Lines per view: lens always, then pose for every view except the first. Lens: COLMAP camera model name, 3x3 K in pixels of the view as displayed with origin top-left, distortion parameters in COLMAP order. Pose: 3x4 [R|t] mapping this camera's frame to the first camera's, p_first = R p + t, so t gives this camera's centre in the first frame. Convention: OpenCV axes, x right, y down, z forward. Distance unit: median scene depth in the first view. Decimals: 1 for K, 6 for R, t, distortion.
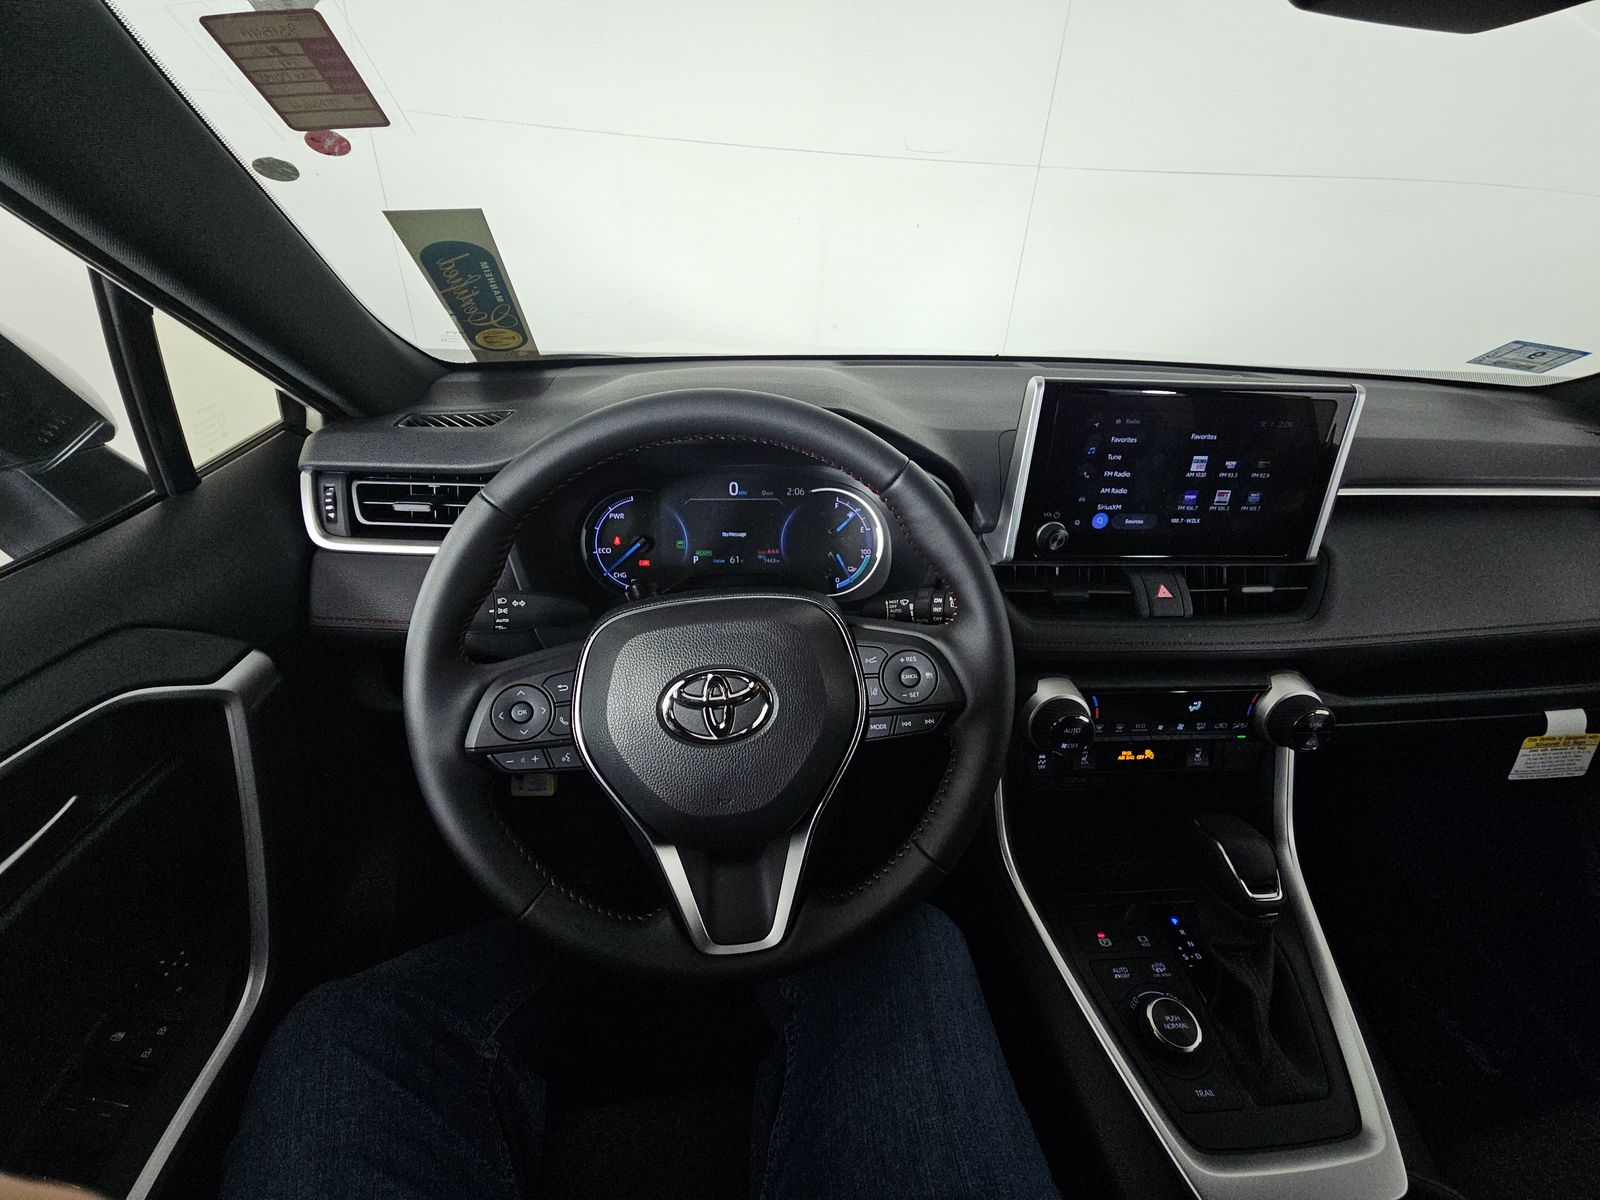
lens RADIAL K [[642.0, 0, 796.7], [0, 642.0, 597.3], [0, 0, 1]] dist [0.000455, 0.000092]
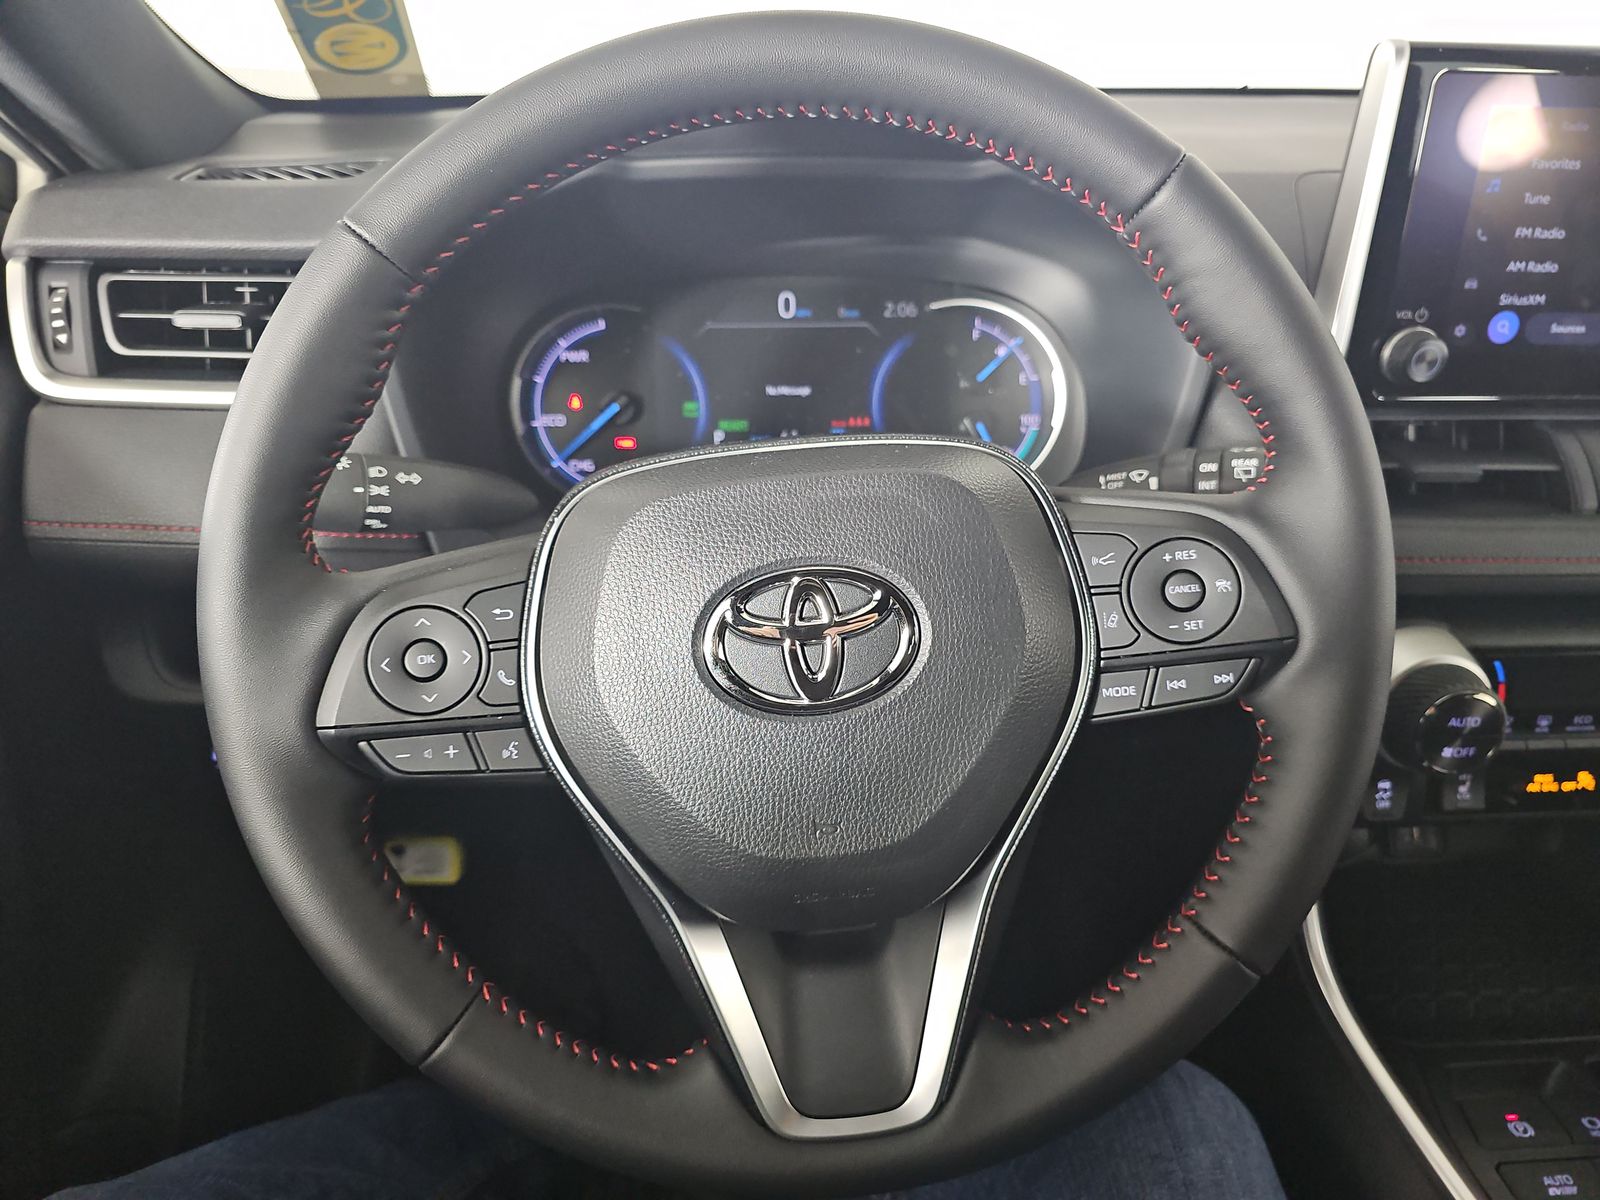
lens RADIAL K [[1063.9, 0, 800.2], [0, 1063.9, 606.4], [0, 0, 1]] dist [0.008537, -0.017072]
pose [[0.999503, -0.009175, -0.030168, -0.076816], [0.009383, 0.999933, 0.006765, 0.099421], [0.030104, -0.007045, 0.999522, 0.120441]]
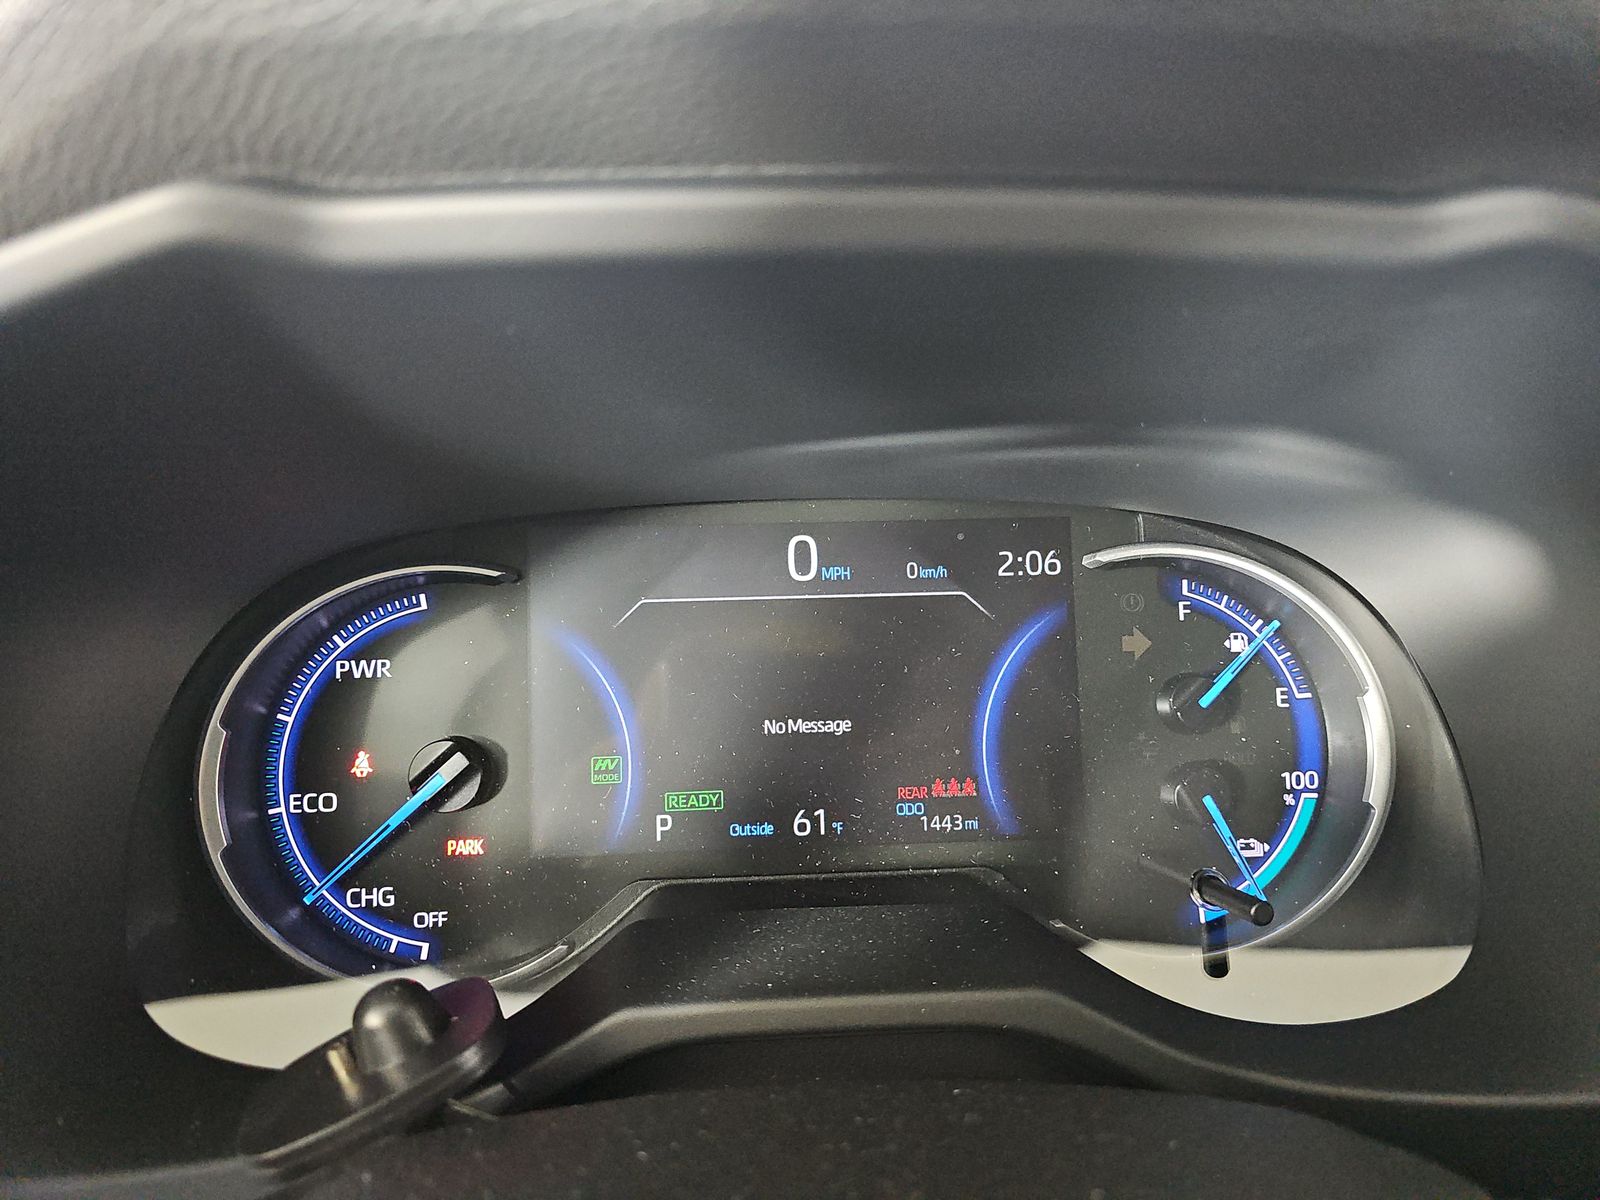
lens RADIAL K [[1063.9, 0, 790.0], [0, 1063.9, 599.2], [0, 0, 1]] dist [0.008537, -0.017072]
pose [[0.999427, -0.024310, -0.023563, -0.115614], [0.020310, 0.987358, -0.157200, -0.101195], [0.027086, 0.156631, 0.987286, 0.694667]]
